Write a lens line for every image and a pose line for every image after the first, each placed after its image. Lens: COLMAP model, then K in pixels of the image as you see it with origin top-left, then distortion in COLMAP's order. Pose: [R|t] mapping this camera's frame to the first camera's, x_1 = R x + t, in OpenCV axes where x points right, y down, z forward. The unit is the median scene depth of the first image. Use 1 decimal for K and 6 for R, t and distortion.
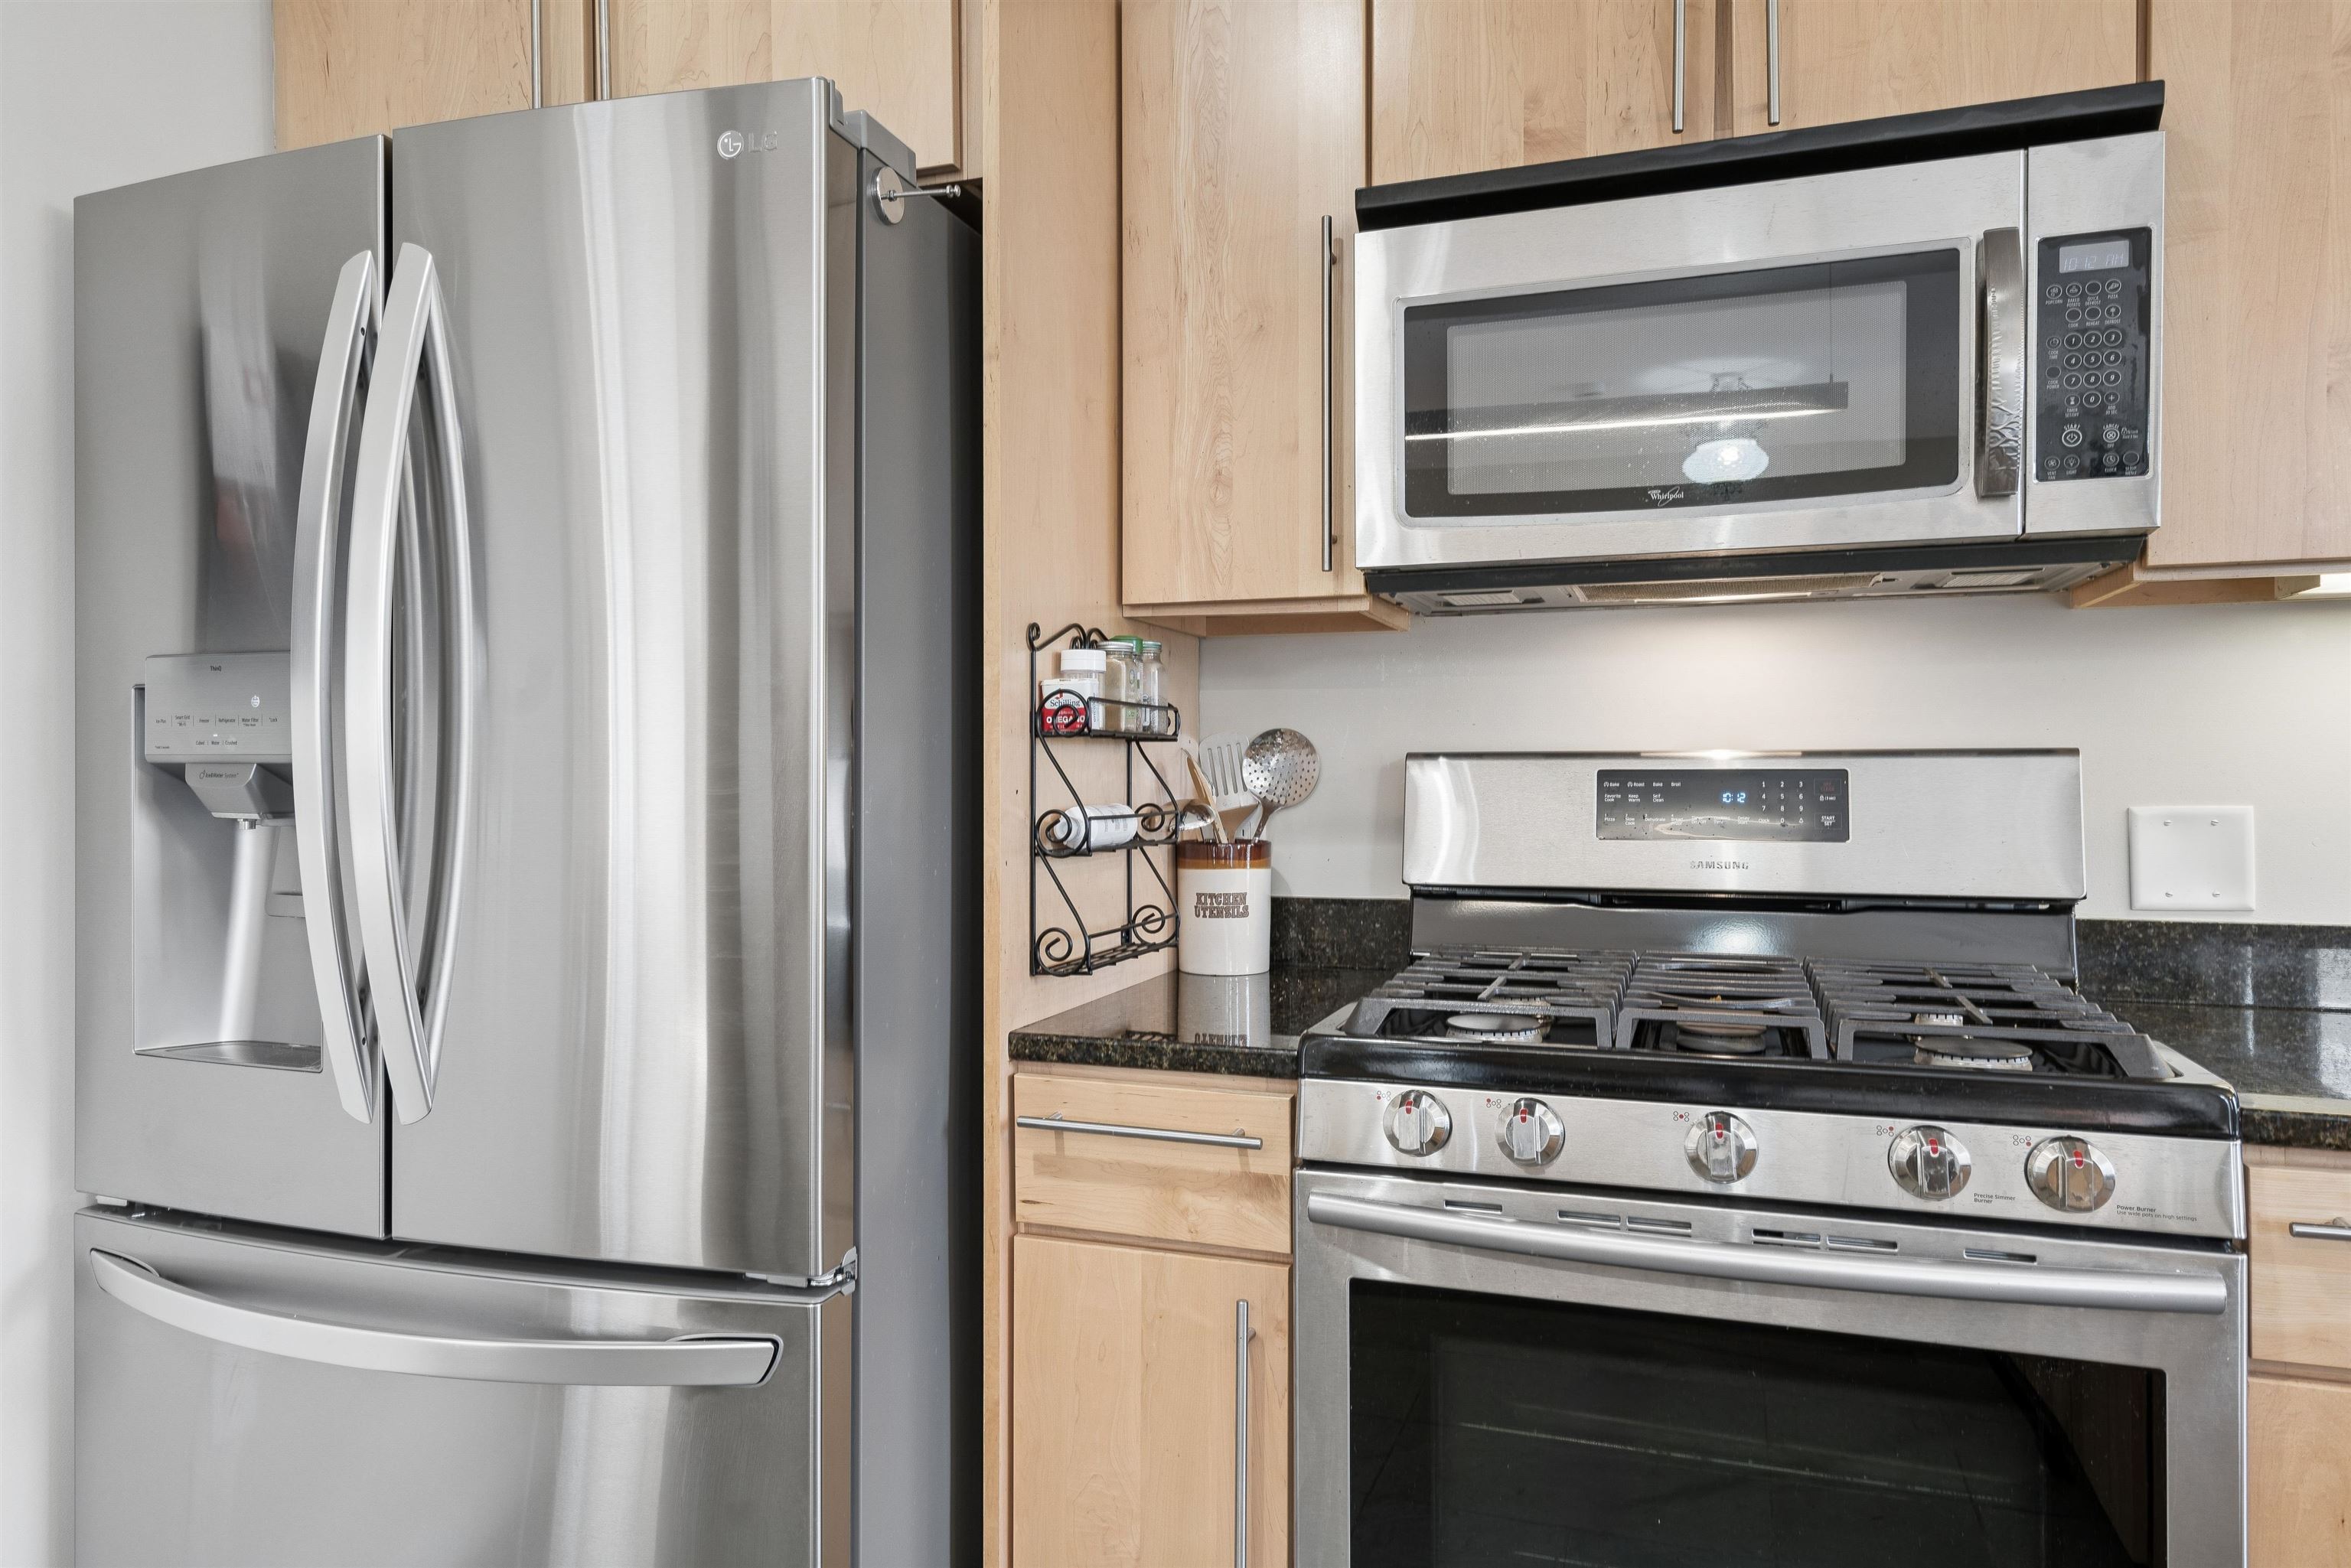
lens RADIAL K [[1508.8, 0, 1175.5], [0, 1508.8, 784.0], [0, 0, 1]] dist [0.000868, 0.000339]
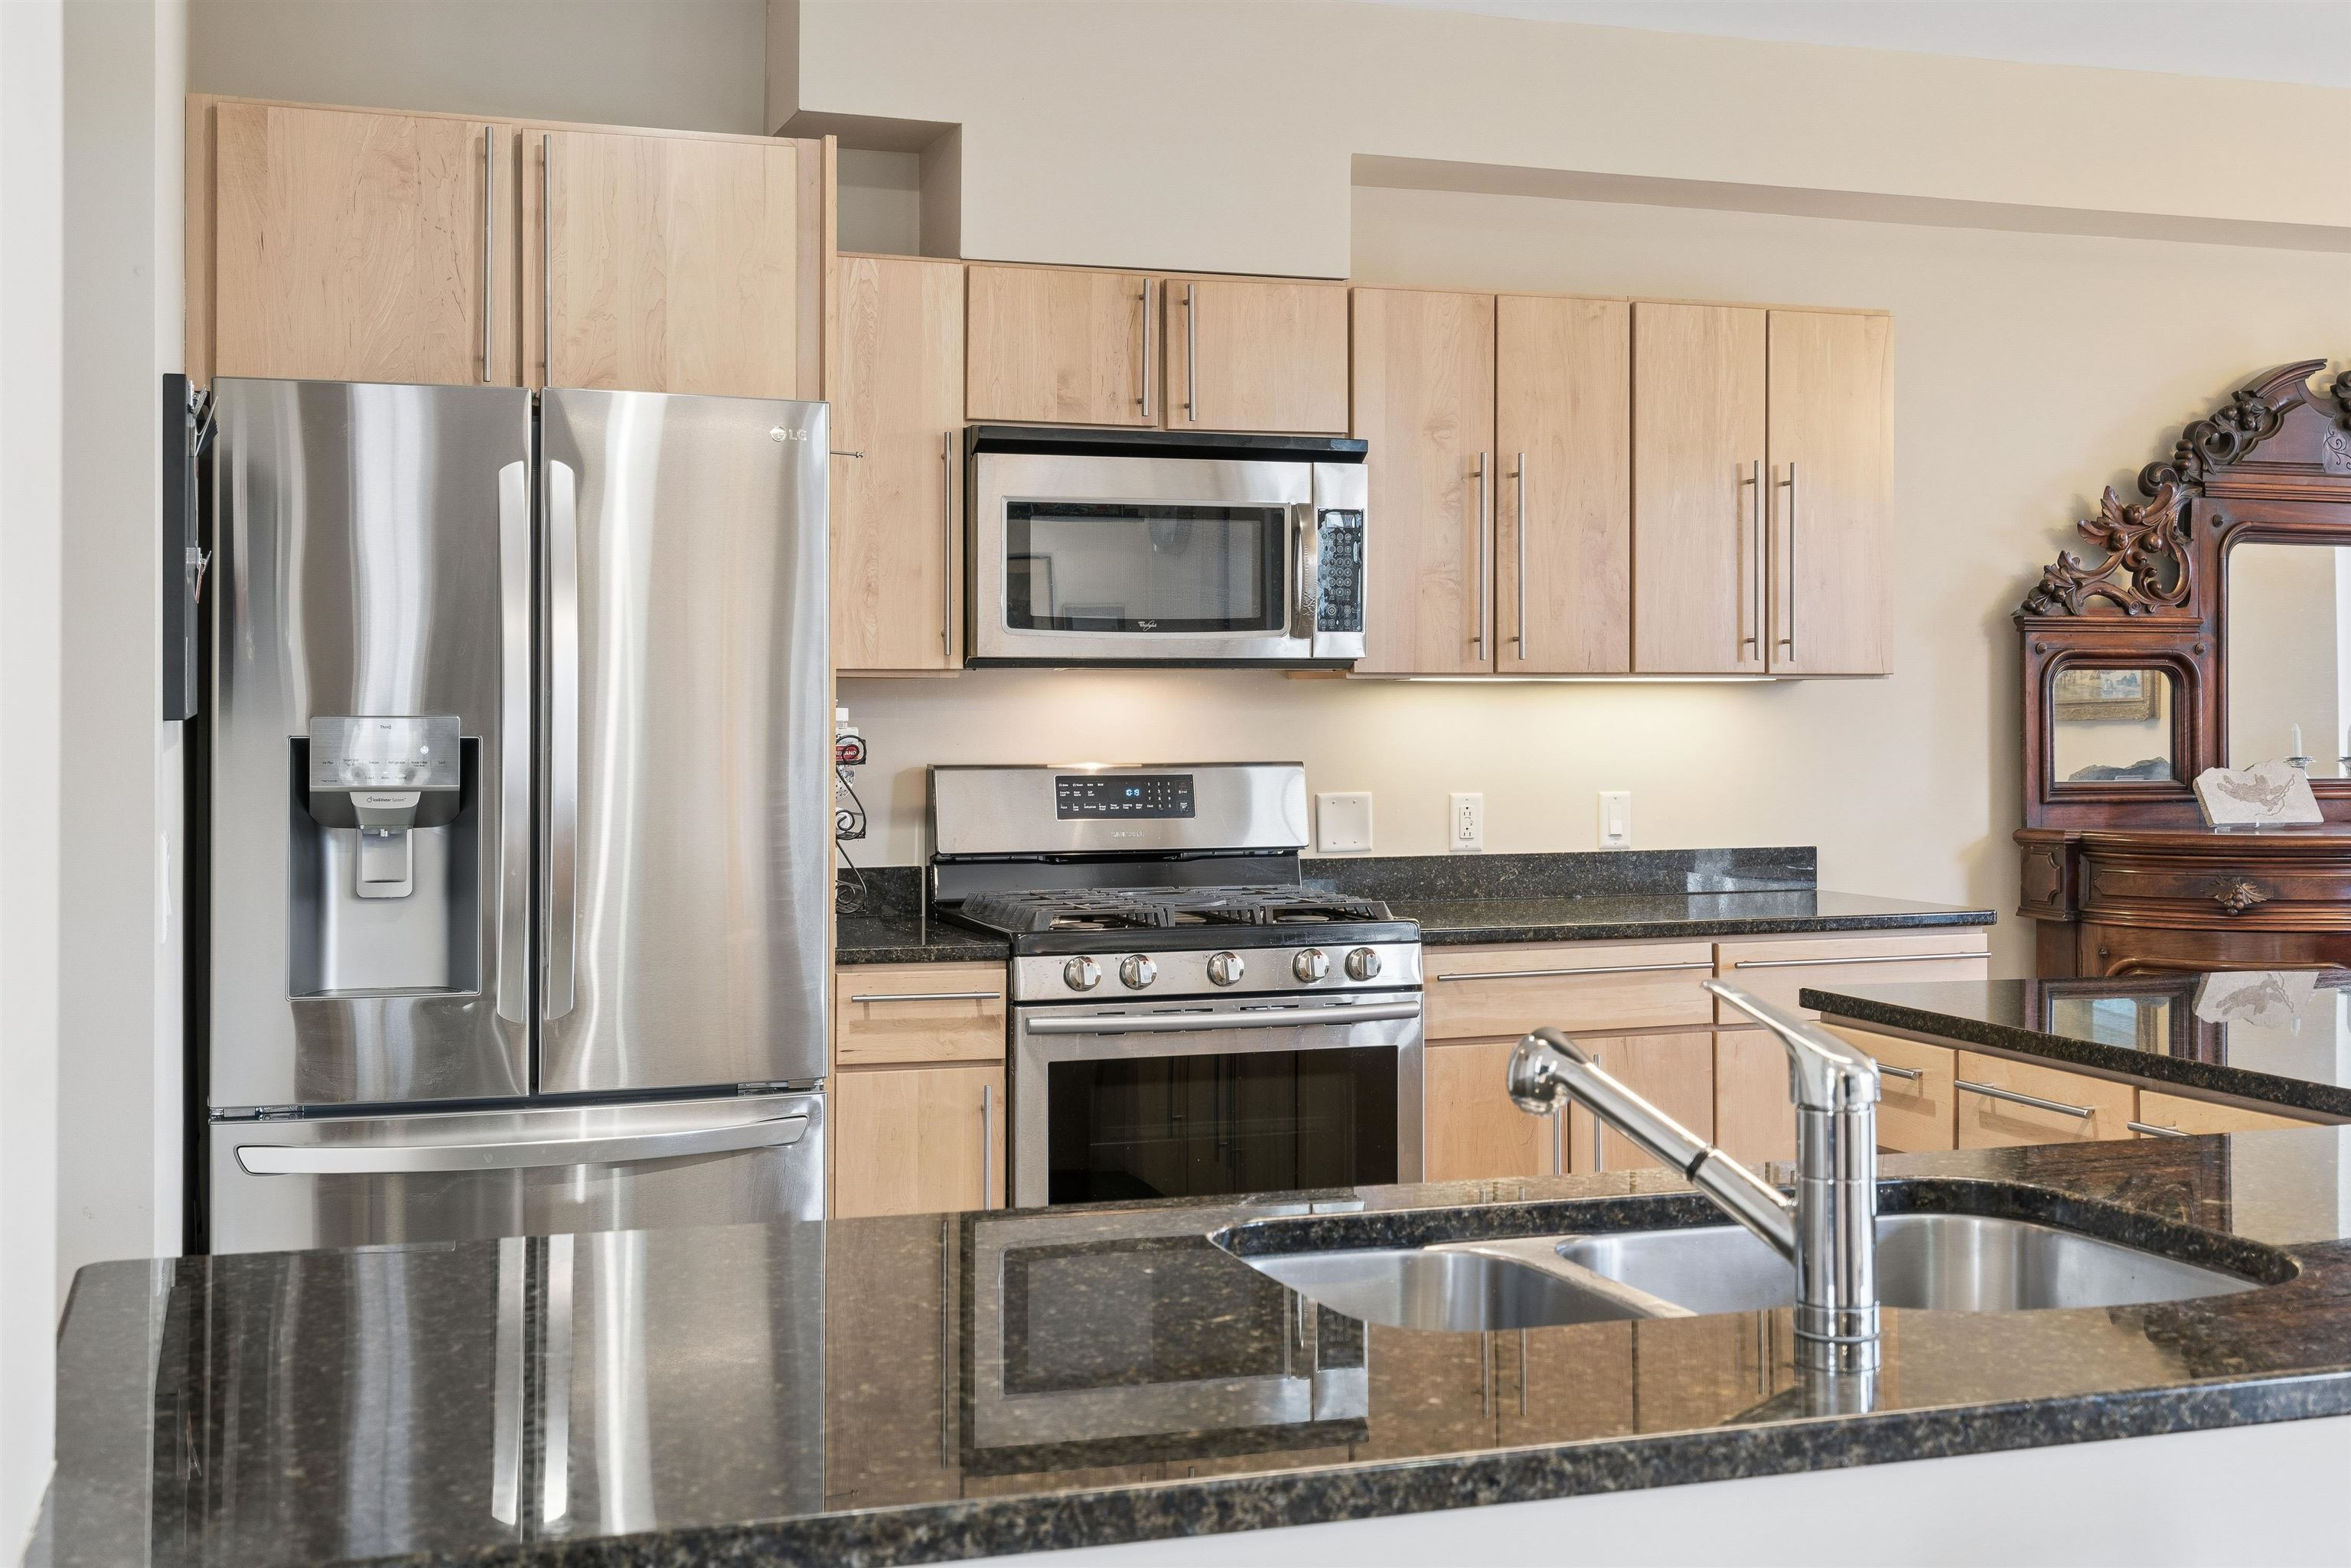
lens RADIAL K [[2584.0, 0, 1129.1], [0, 2584.0, 716.2], [0, 0, 1]] dist [-0.010910, 0.039765]
pose [[0.786700, -0.002004, 0.617332, -1.637394], [0.005319, 0.999980, -0.003533, -0.076518], [-0.617312, 0.006063, 0.786695, -1.440164]]
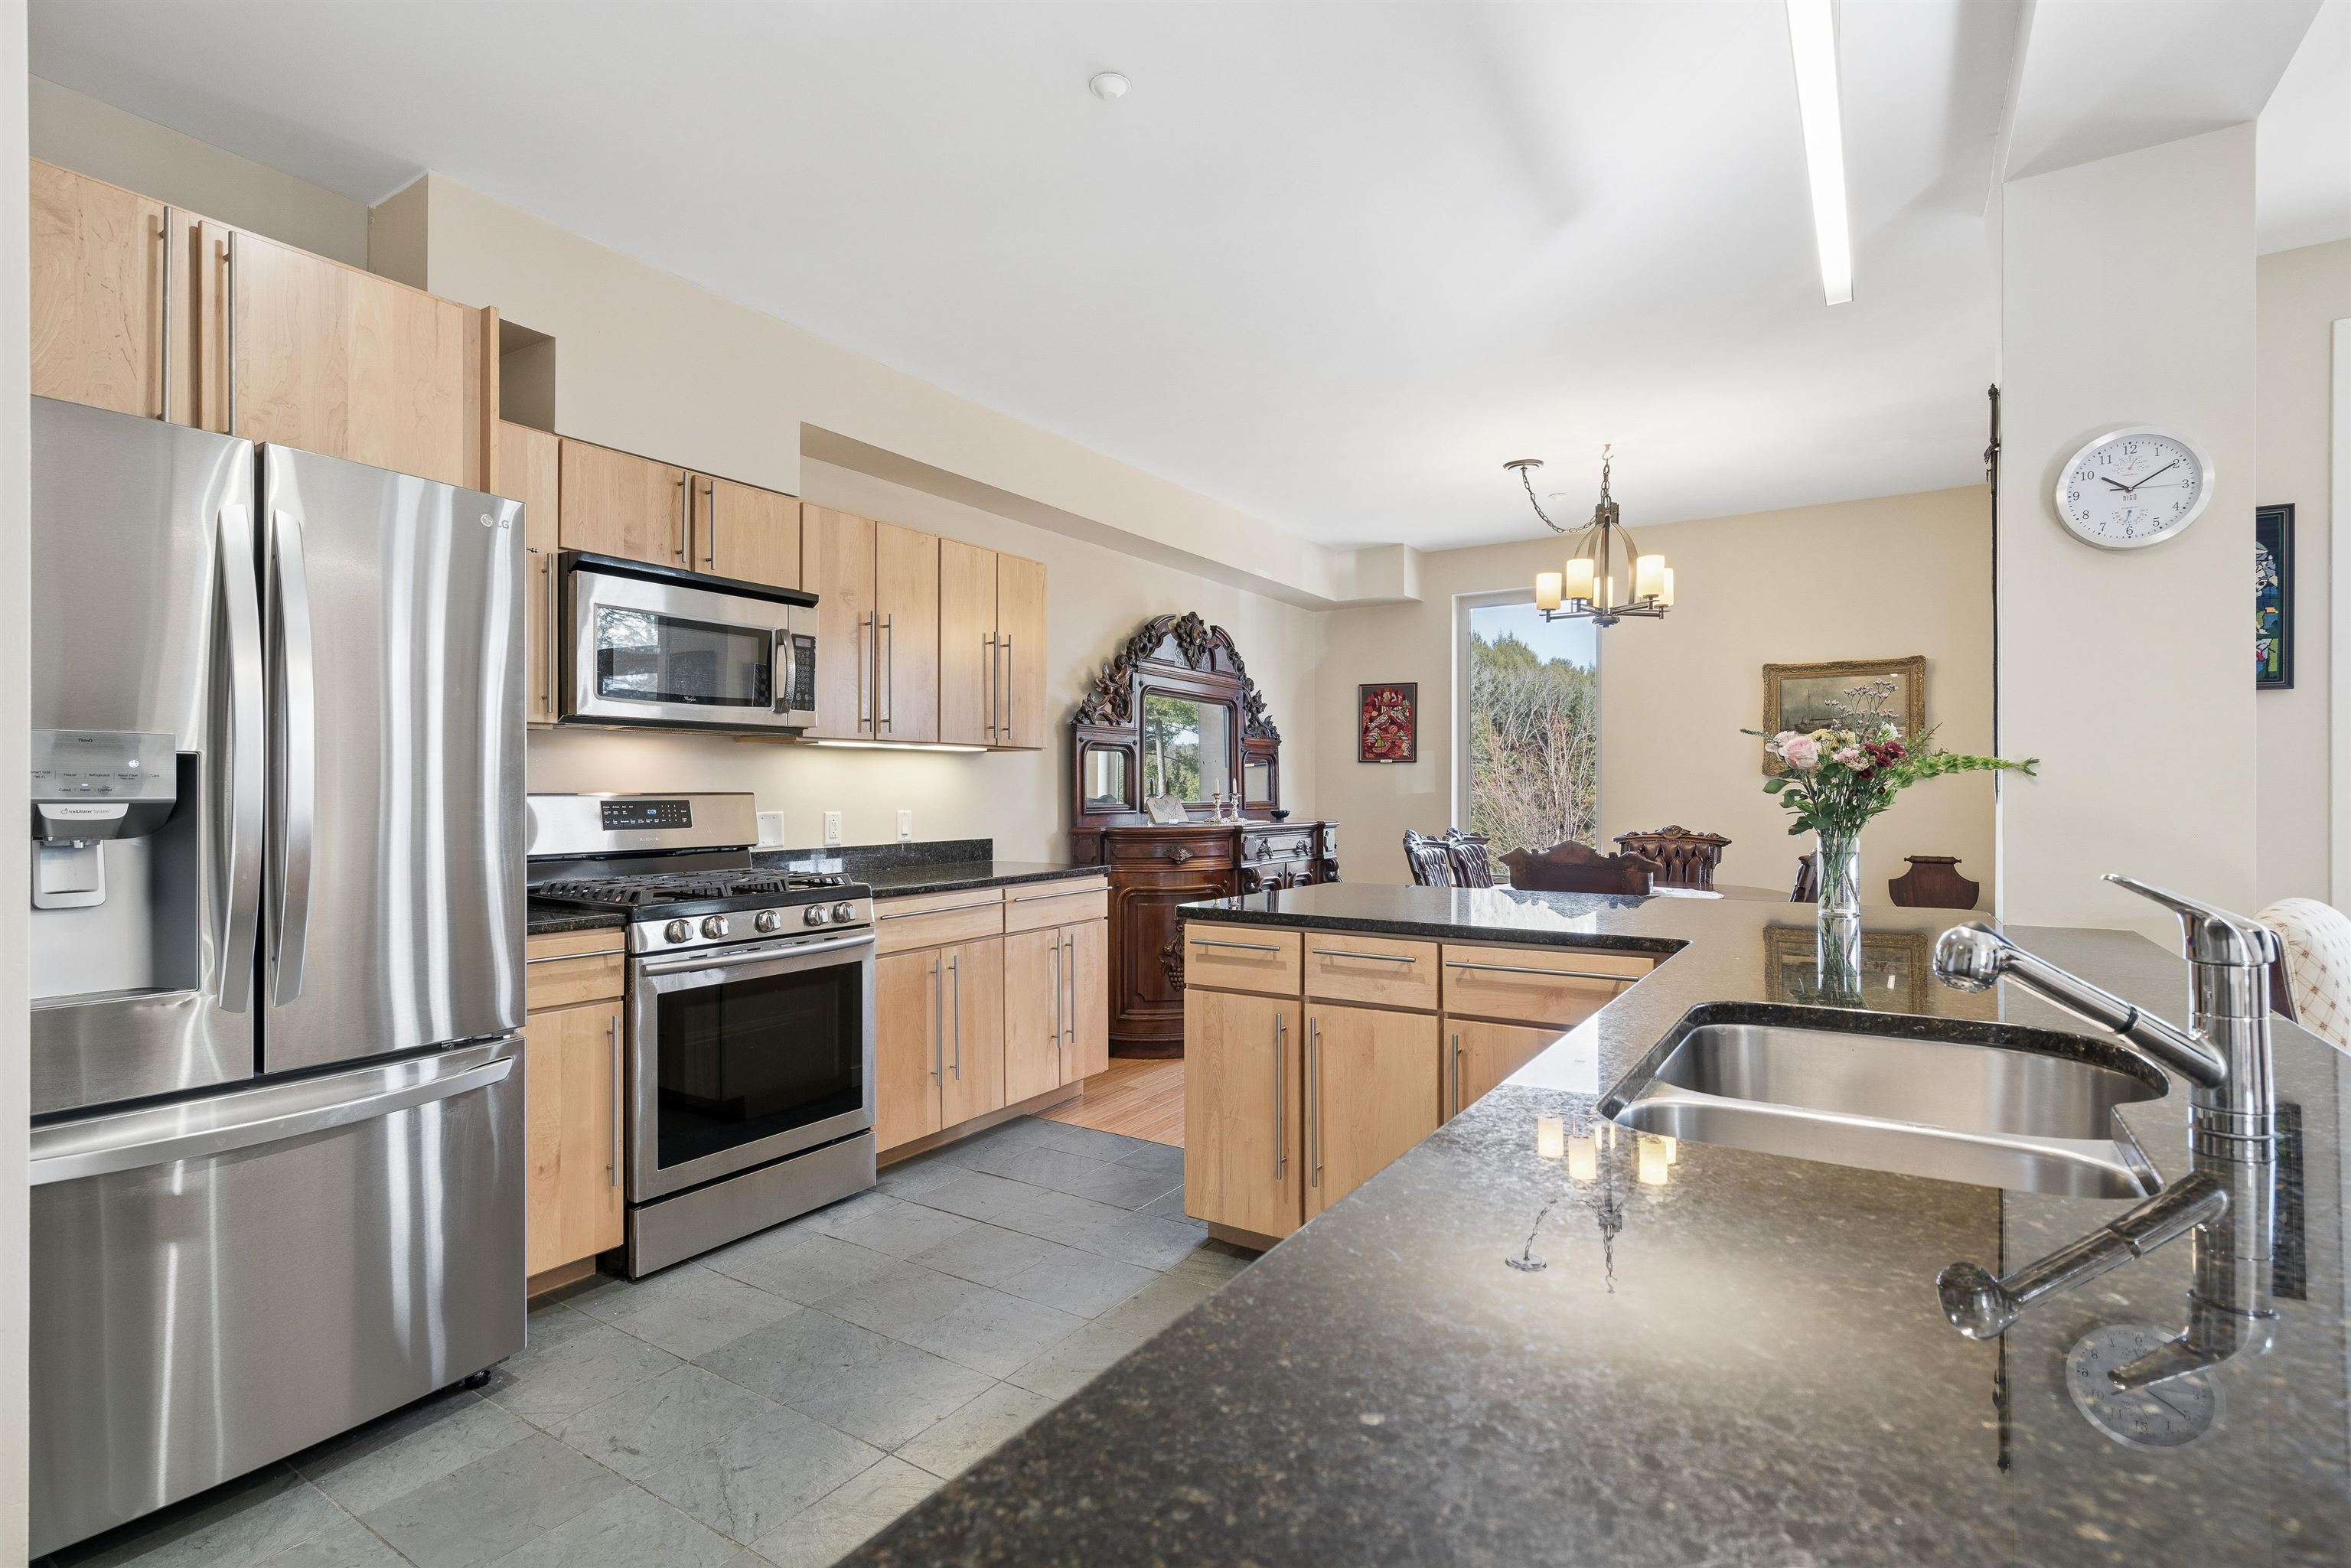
lens RADIAL K [[1125.1, 0, 1166.3], [0, 1125.1, 790.7], [0, 0, 1]] dist [0.000587, 0.001107]
pose [[0.232532, 0.001080, 0.972588, -1.493617], [0.009659, 0.999948, -0.003419, -0.013070], [-0.972541, 0.010189, 0.232509, -0.308159]]
